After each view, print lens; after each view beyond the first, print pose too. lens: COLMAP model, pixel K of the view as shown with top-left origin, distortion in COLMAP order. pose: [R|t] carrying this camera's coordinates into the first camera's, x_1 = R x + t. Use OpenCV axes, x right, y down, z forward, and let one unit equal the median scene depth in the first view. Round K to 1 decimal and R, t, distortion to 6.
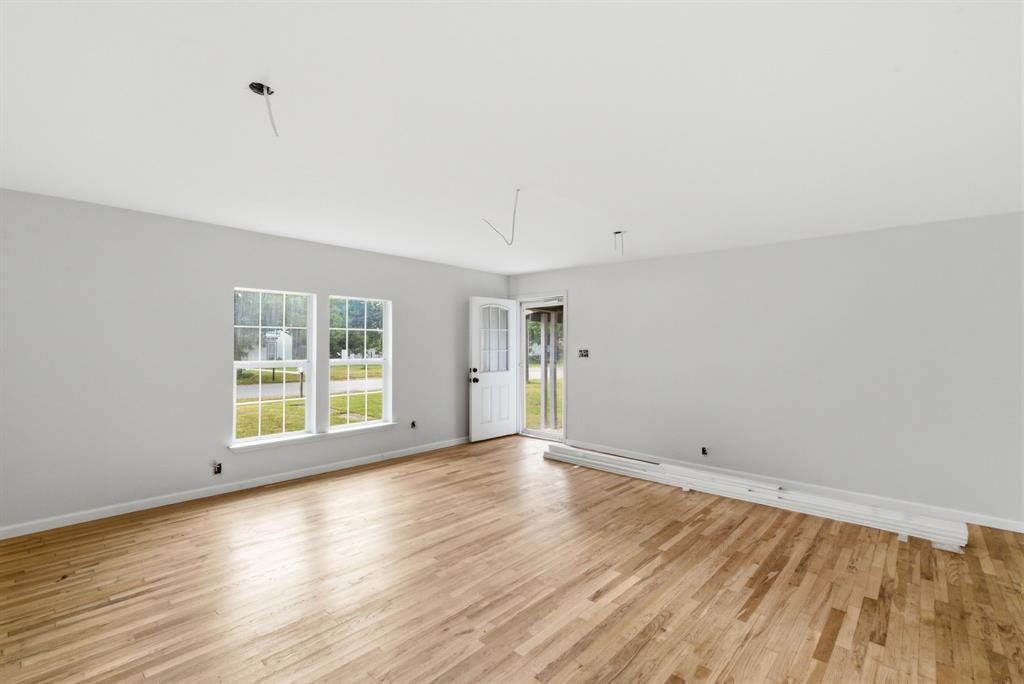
lens RADIAL K [[474.2, 0, 512.0], [0, 474.2, 342.0], [0, 0, 1]] dist [-0.000154, 0.000004]
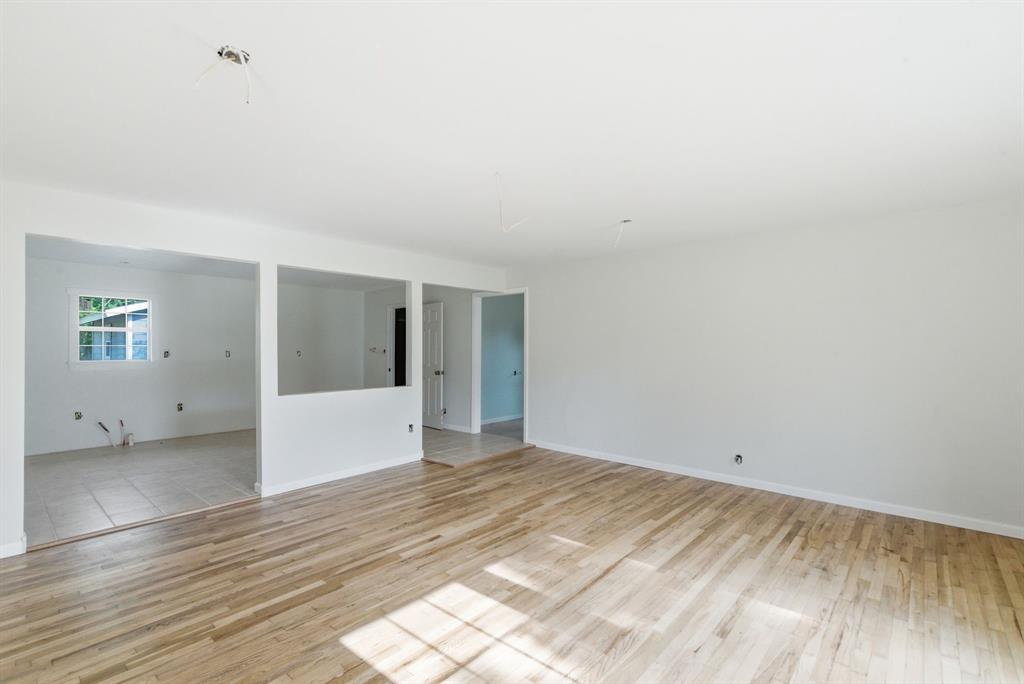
lens RADIAL K [[474.2, 0, 512.0], [0, 474.2, 342.0], [0, 0, 1]] dist [-0.000154, 0.000004]
pose [[-0.999861, -0.009301, -0.013858, -0.009288], [-0.008940, 0.999625, -0.025868, 0.029561], [0.014094, -0.025741, -0.999569, 2.151121]]
